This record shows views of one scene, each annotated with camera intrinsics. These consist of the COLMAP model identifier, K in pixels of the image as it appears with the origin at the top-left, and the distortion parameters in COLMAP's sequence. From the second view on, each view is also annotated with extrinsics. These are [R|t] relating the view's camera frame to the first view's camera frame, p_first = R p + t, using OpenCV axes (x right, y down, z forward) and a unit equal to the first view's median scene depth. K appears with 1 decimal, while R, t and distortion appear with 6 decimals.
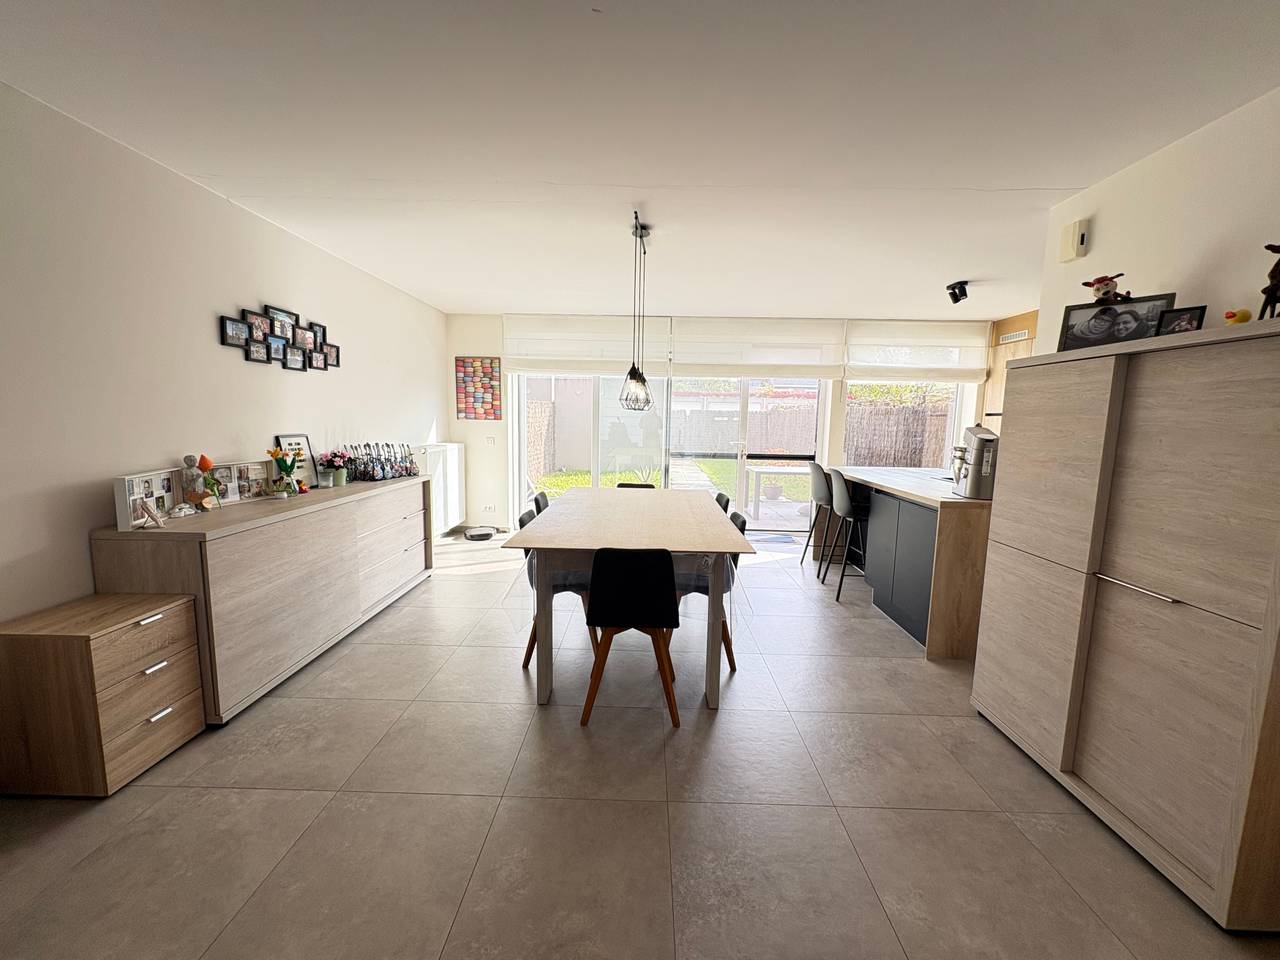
lens RADIAL K [[510.3, 0, 639.3], [0, 510.3, 480.7], [0, 0, 1]] dist [0.001261, -0.000731]
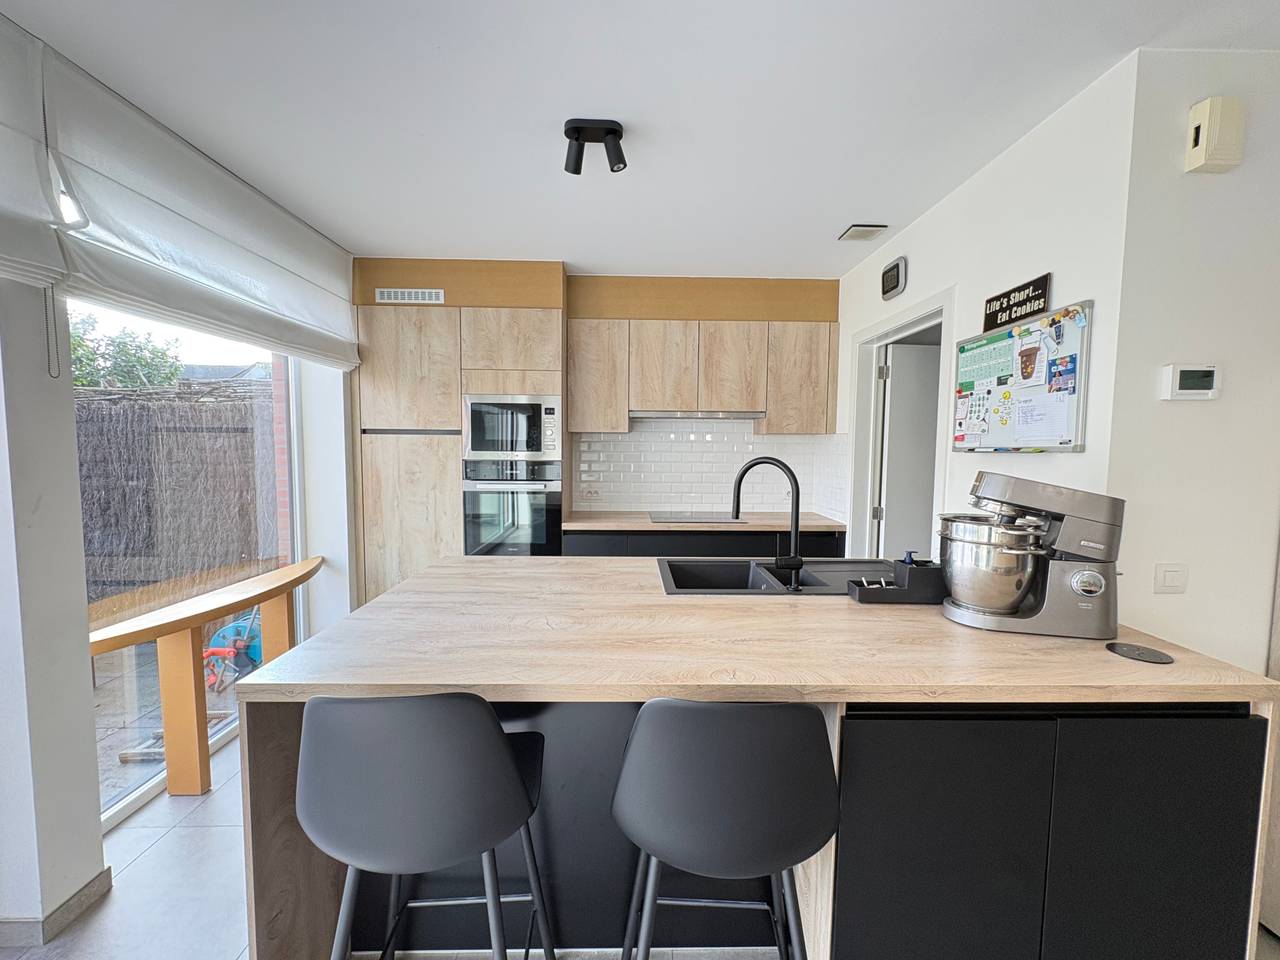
lens RADIAL K [[510.3, 0, 639.3], [0, 510.3, 479.4], [0, 0, 1]] dist [0.001261, -0.000731]
pose [[-0.044662, -0.089402, 0.994994, 0.239644], [0.111562, 0.989311, 0.093899, -0.175487], [-0.992753, 0.115197, -0.034211, 1.335163]]
